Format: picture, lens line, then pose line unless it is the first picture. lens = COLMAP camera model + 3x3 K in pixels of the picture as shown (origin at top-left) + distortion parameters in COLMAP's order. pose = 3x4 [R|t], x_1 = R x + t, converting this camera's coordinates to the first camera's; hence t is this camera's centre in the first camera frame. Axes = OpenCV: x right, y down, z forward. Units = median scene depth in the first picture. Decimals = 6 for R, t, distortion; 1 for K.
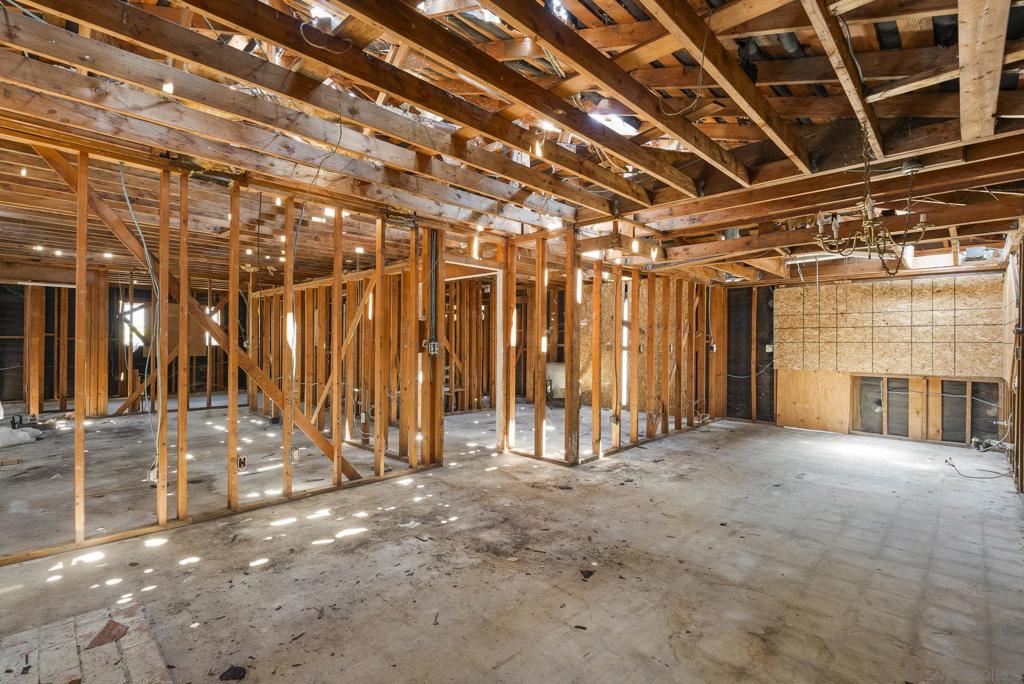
lens RADIAL K [[461.7, 0, 516.0], [0, 461.7, 341.1], [0, 0, 1]] dist [-0.002659, -0.000052]
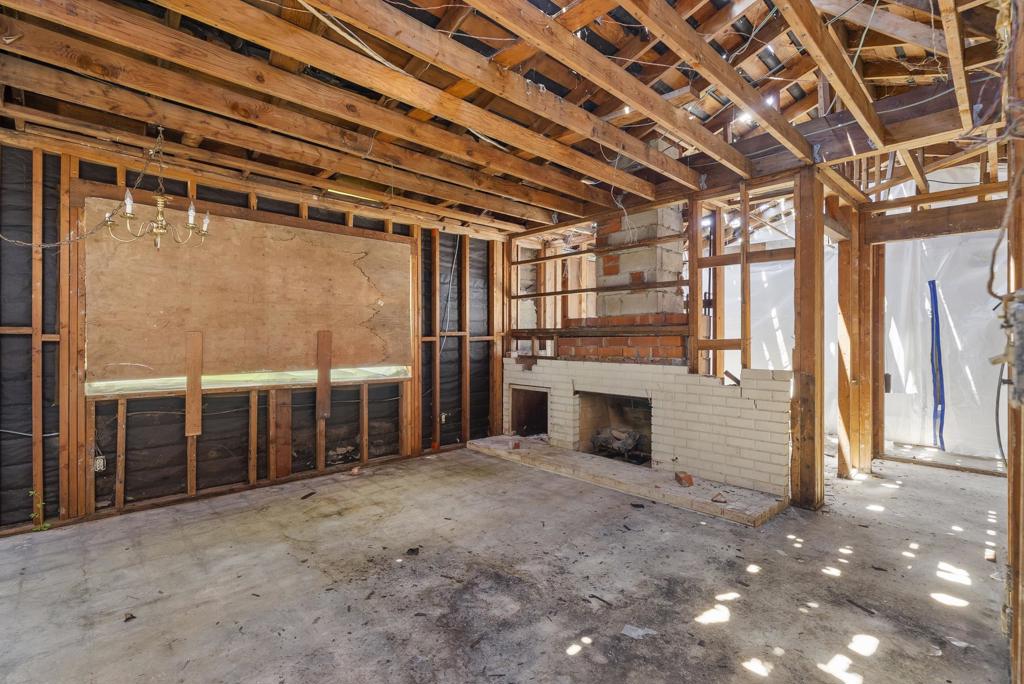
lens RADIAL K [[461.7, 0, 512.5], [0, 461.7, 339.7], [0, 0, 1]] dist [-0.002659, -0.000052]
pose [[-0.998727, -0.011101, 0.049204, -0.105402], [-0.011423, 0.999915, -0.006258, 0.024245], [-0.049131, -0.006812, -0.998769, 1.839386]]
